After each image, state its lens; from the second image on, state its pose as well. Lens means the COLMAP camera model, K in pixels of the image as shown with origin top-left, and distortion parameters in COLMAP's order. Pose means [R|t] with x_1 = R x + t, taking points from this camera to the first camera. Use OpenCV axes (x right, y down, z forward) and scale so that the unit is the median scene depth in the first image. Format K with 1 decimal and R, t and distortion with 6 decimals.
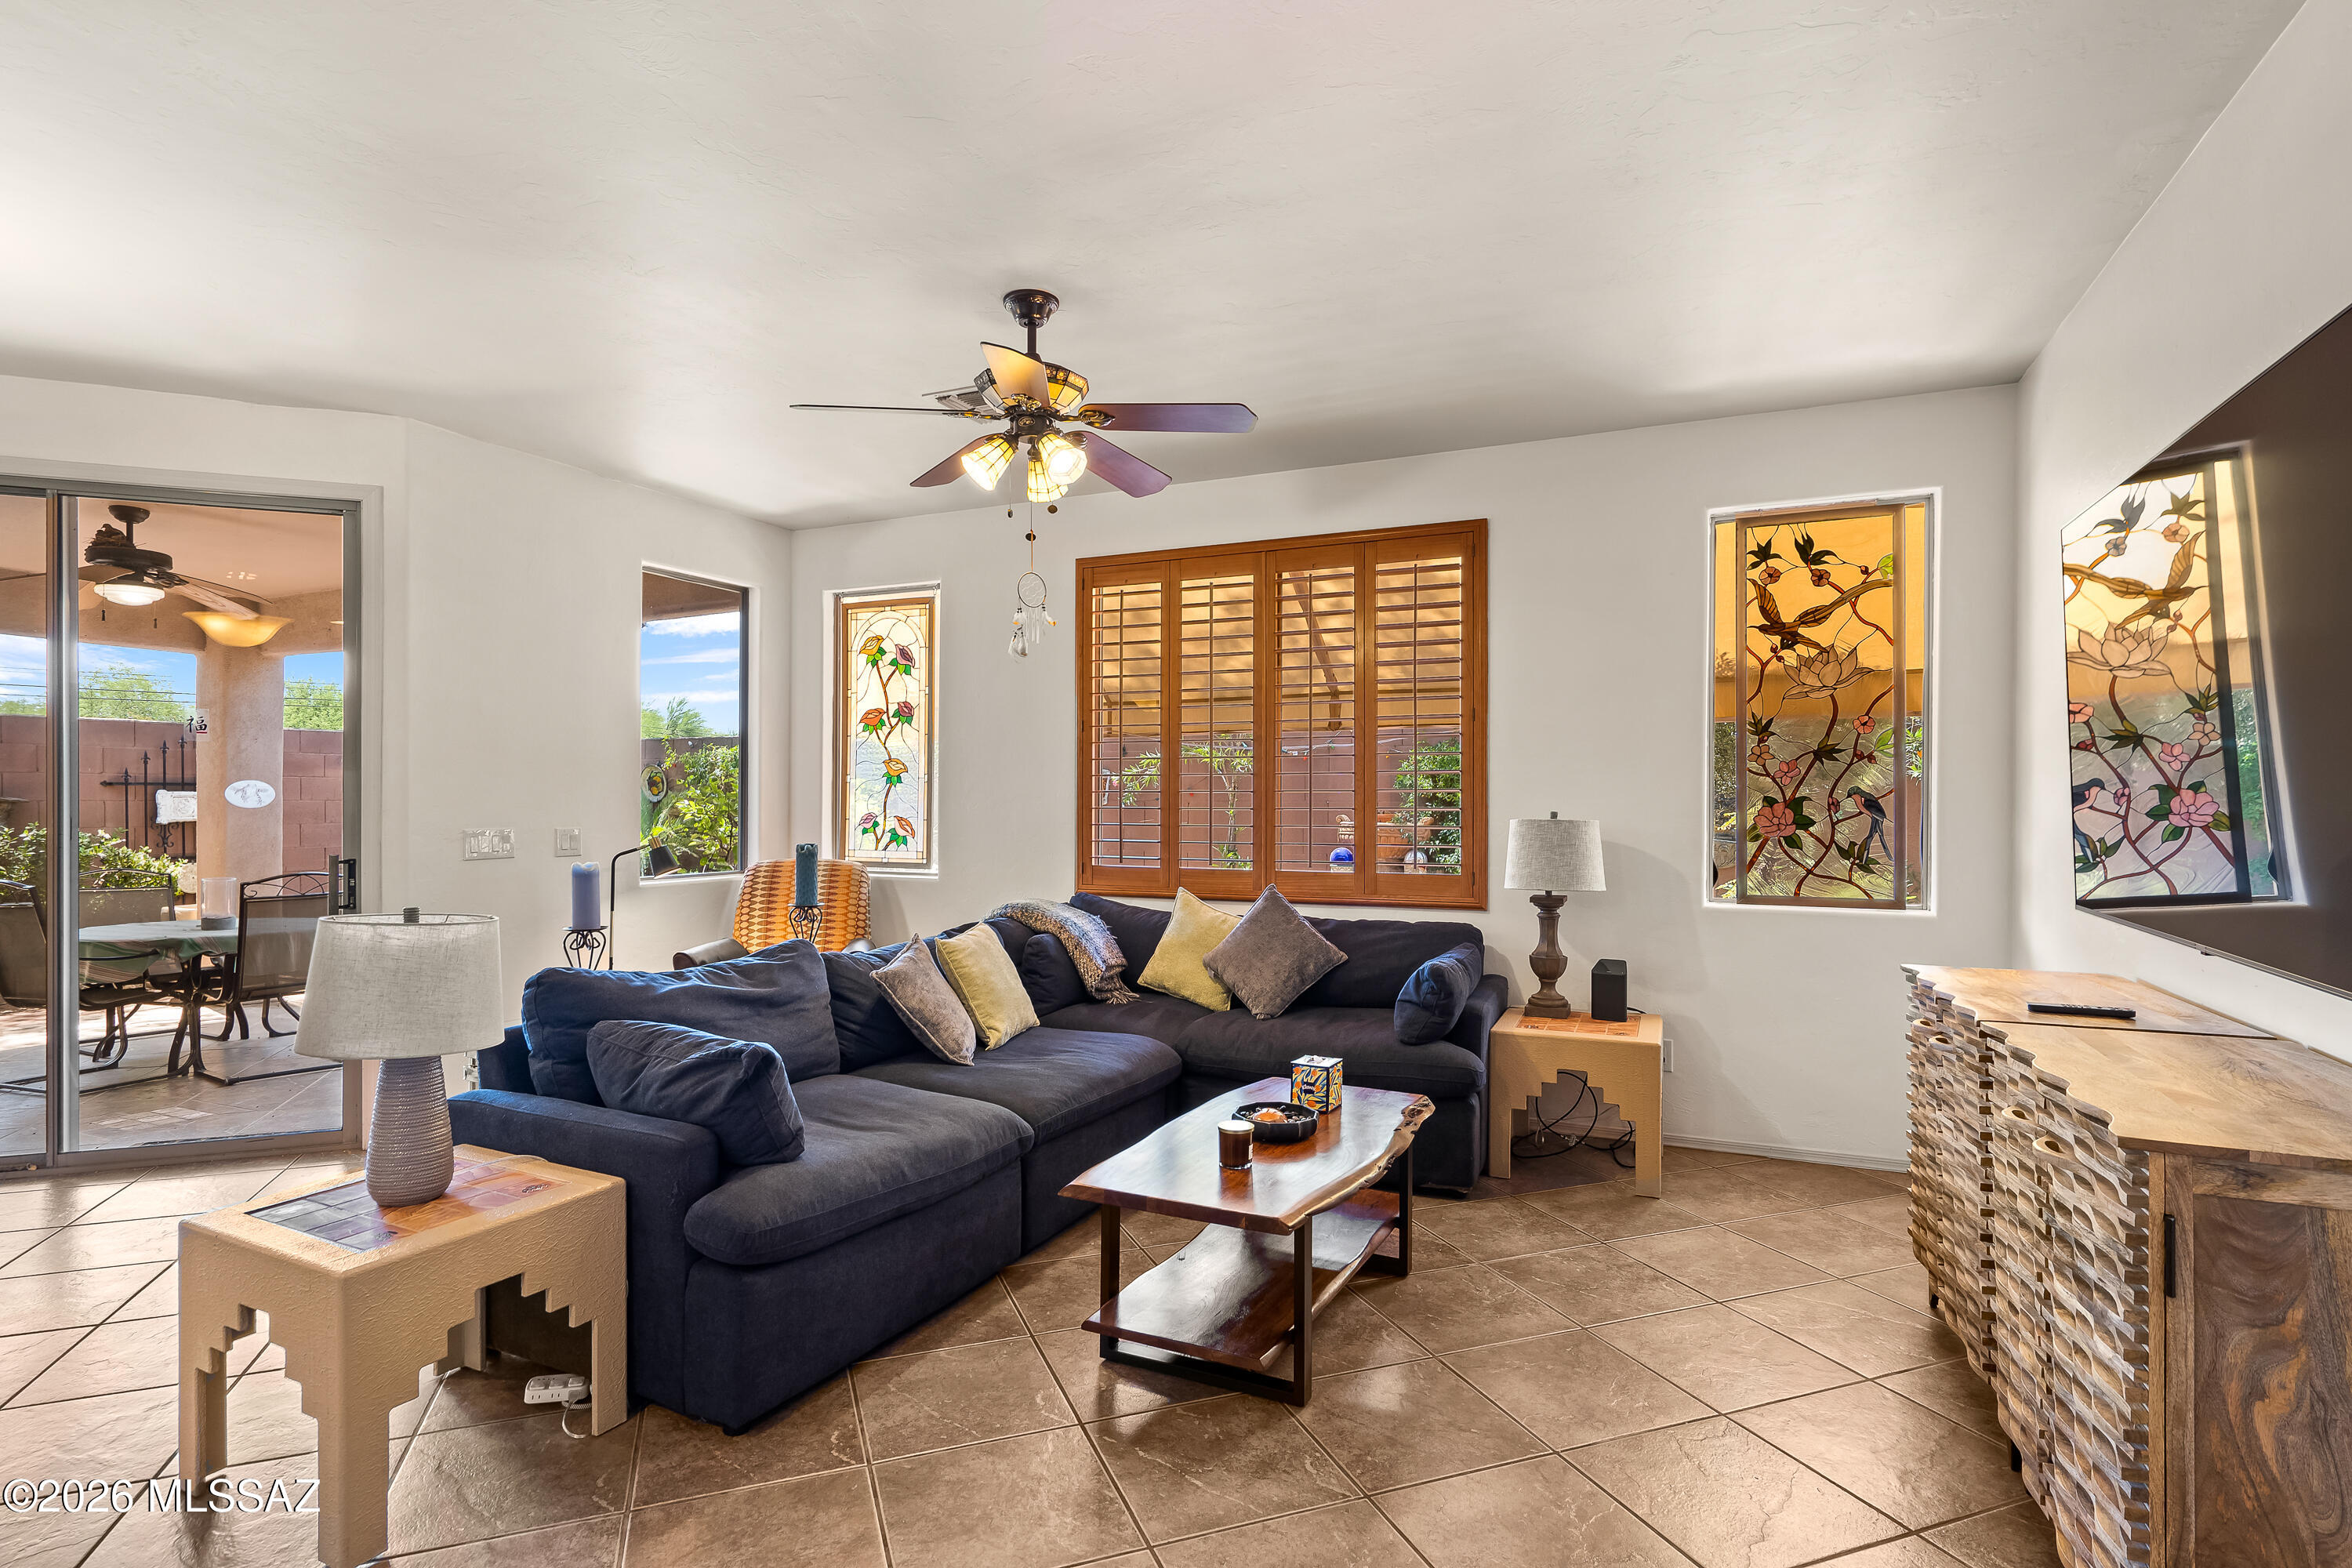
lens RADIAL K [[1192.6, 0, 1163.7], [0, 1192.6, 795.7], [0, 0, 1]] dist [0.003419, 0.000245]
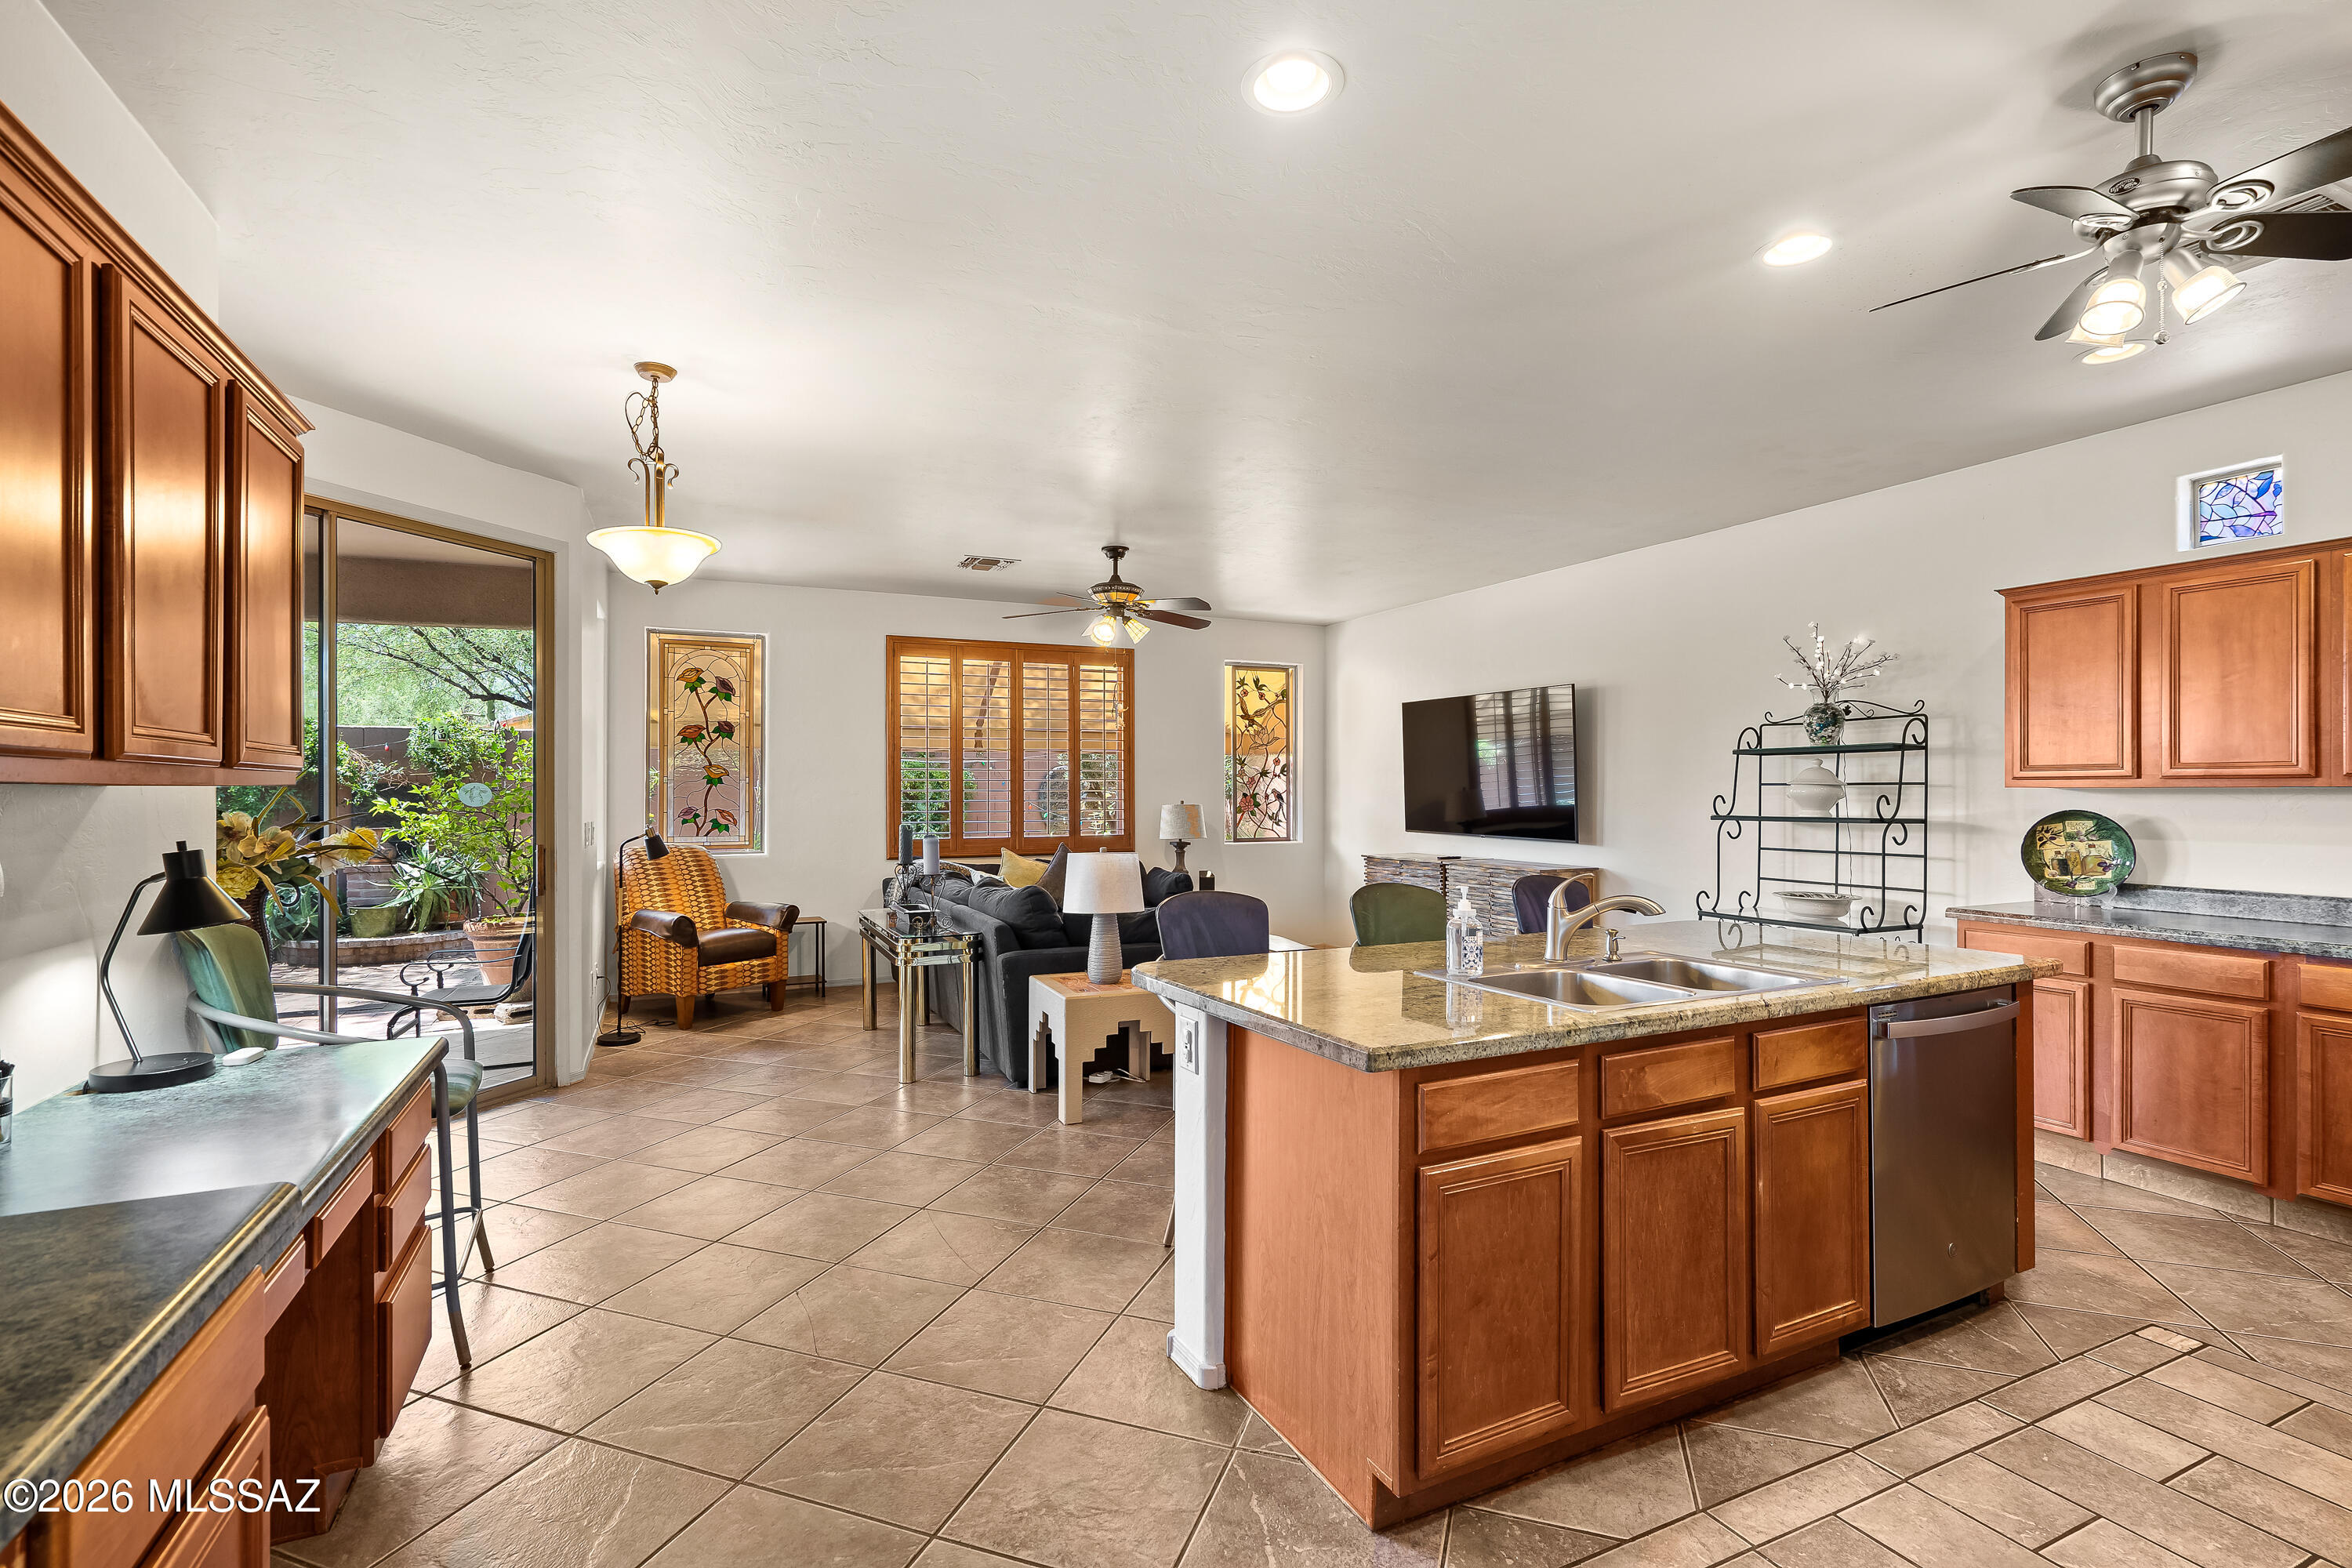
lens RADIAL K [[1083.3, 0, 1185.8], [0, 1083.3, 787.6], [0, 0, 1]] dist [-0.000641, 0.001300]
pose [[0.635712, 0.000213, 0.771926, -1.040829], [-0.000986, 0.999999, 0.000537, -0.009677], [-0.771925, -0.001103, 0.635712, -0.178572]]
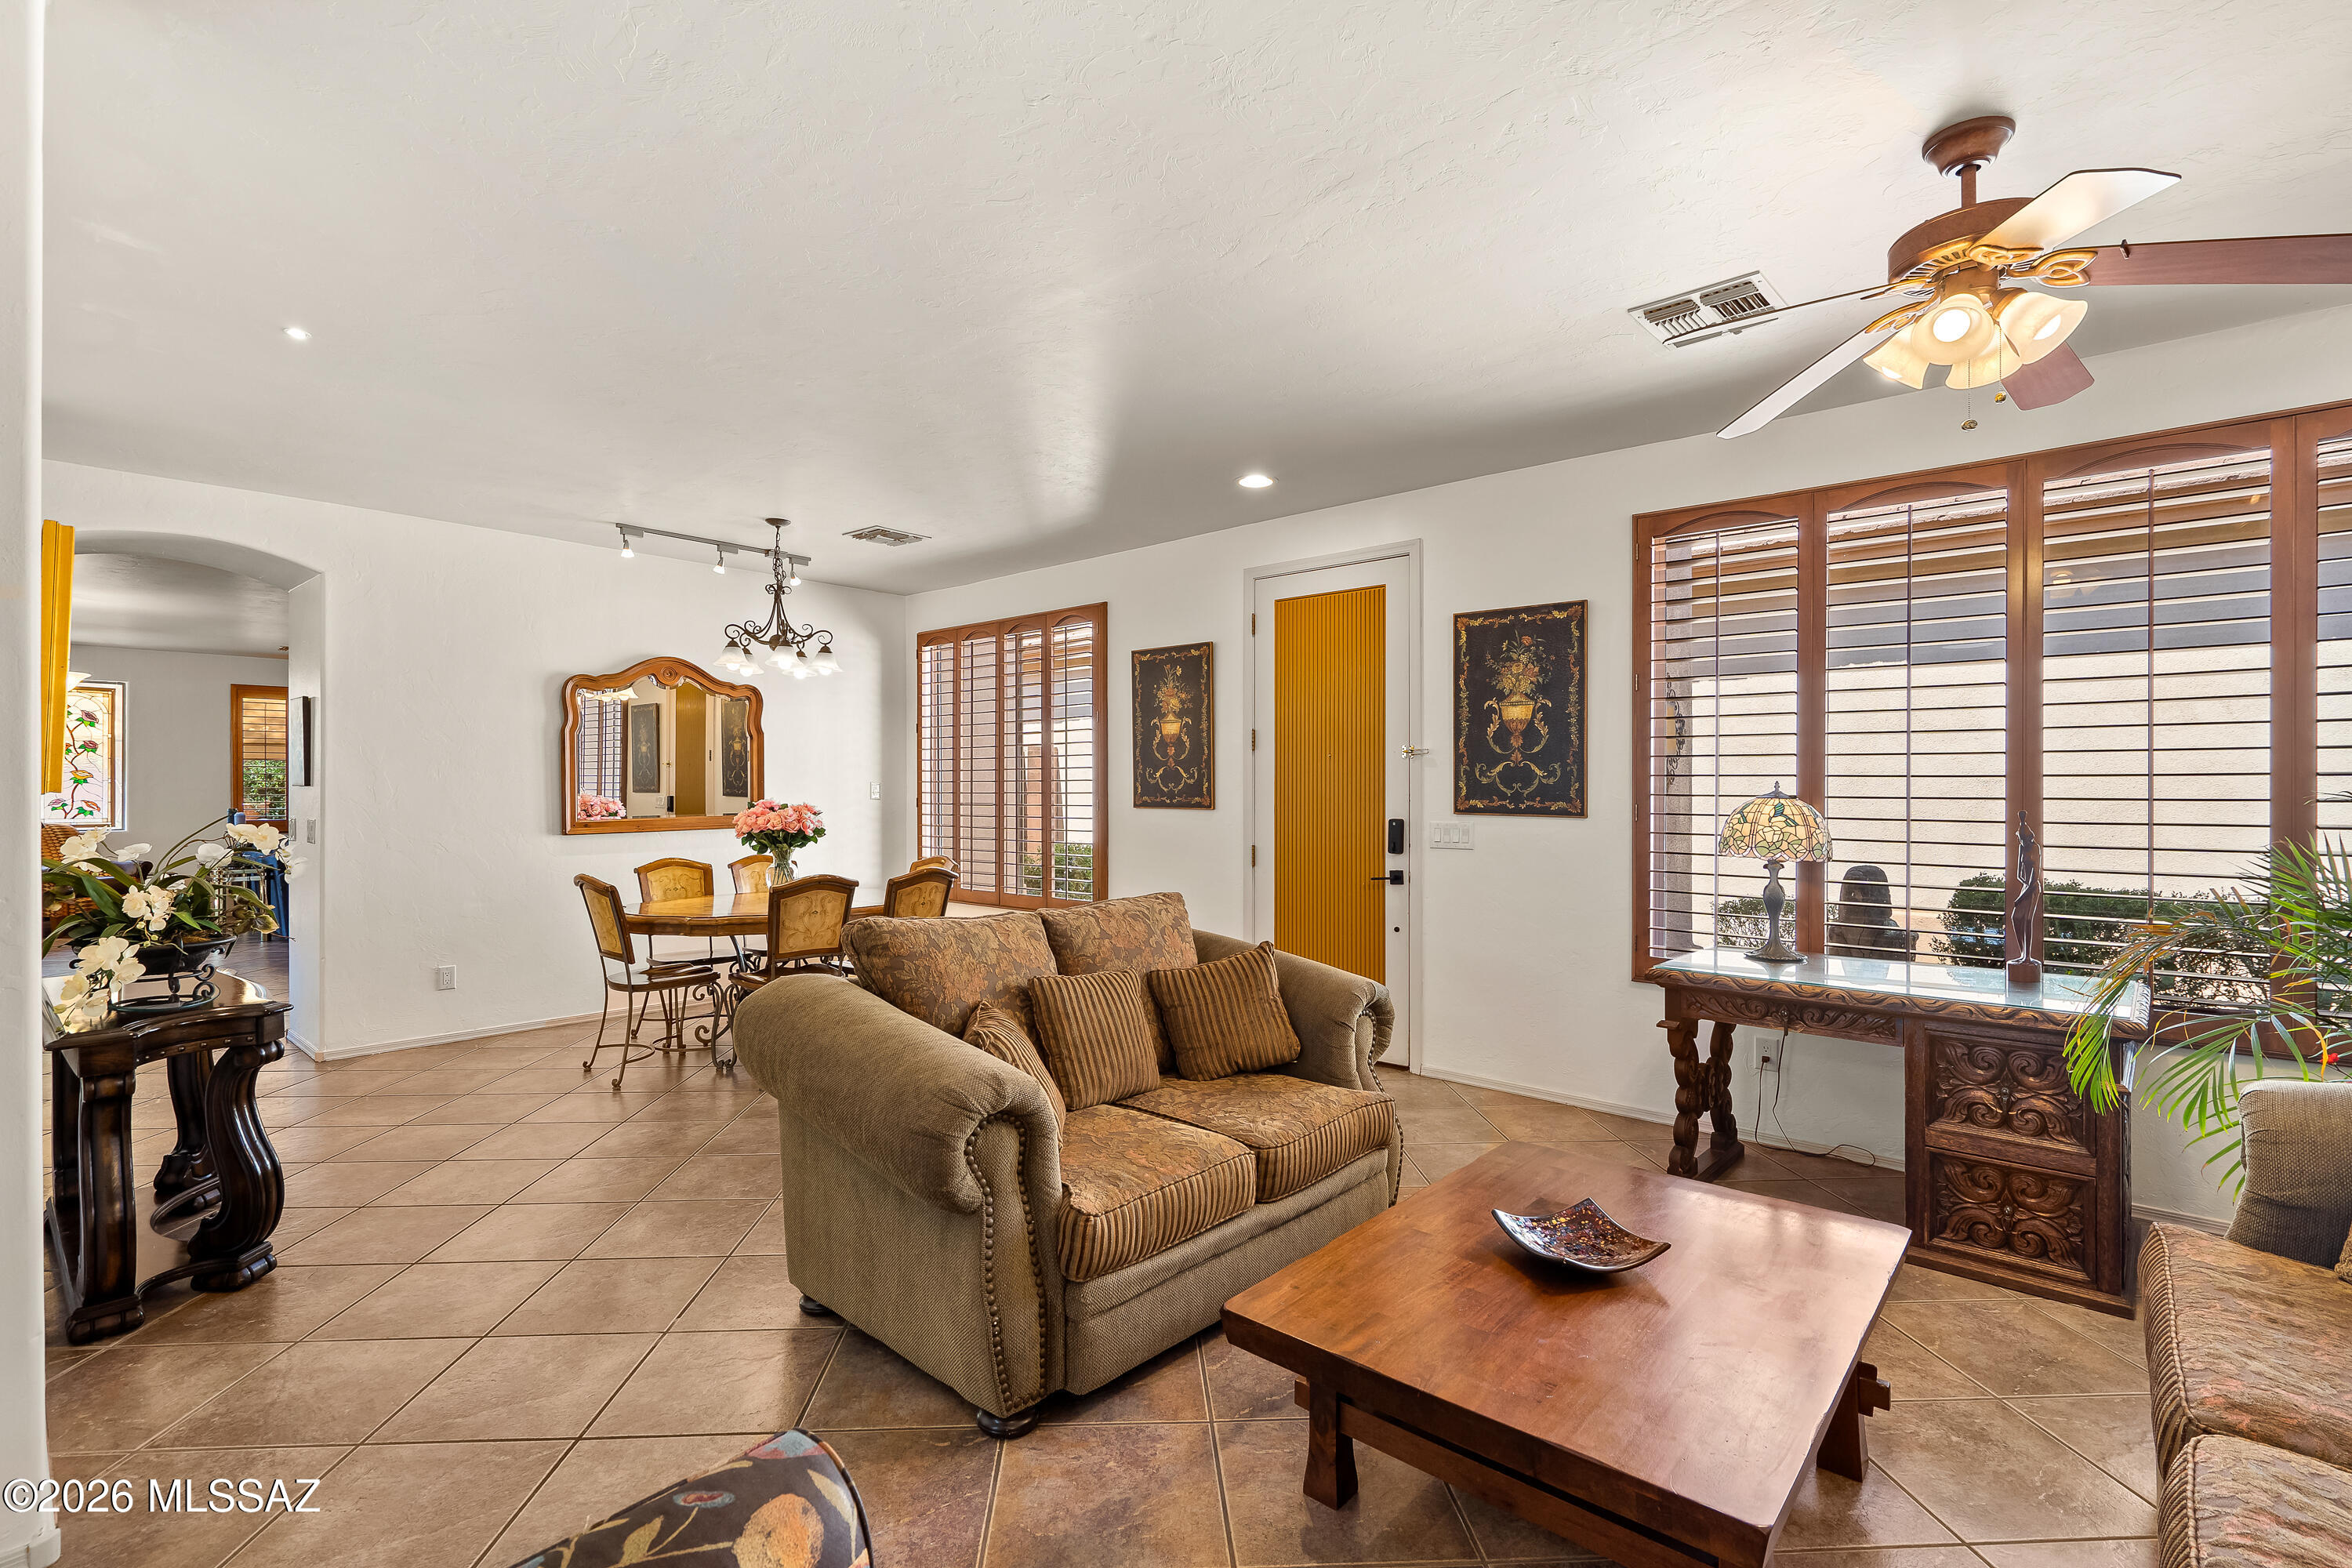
lens RADIAL K [[1083.3, 0, 1164.5], [0, 1083.3, 781.8], [0, 0, 1]] dist [-0.000641, 0.001300]
pose [[0.300967, 0.000241, 0.953635, -1.744451], [-0.006542, 0.999977, 0.001812, -0.035046], [-0.953612, -0.006784, 0.300961, -1.502601]]
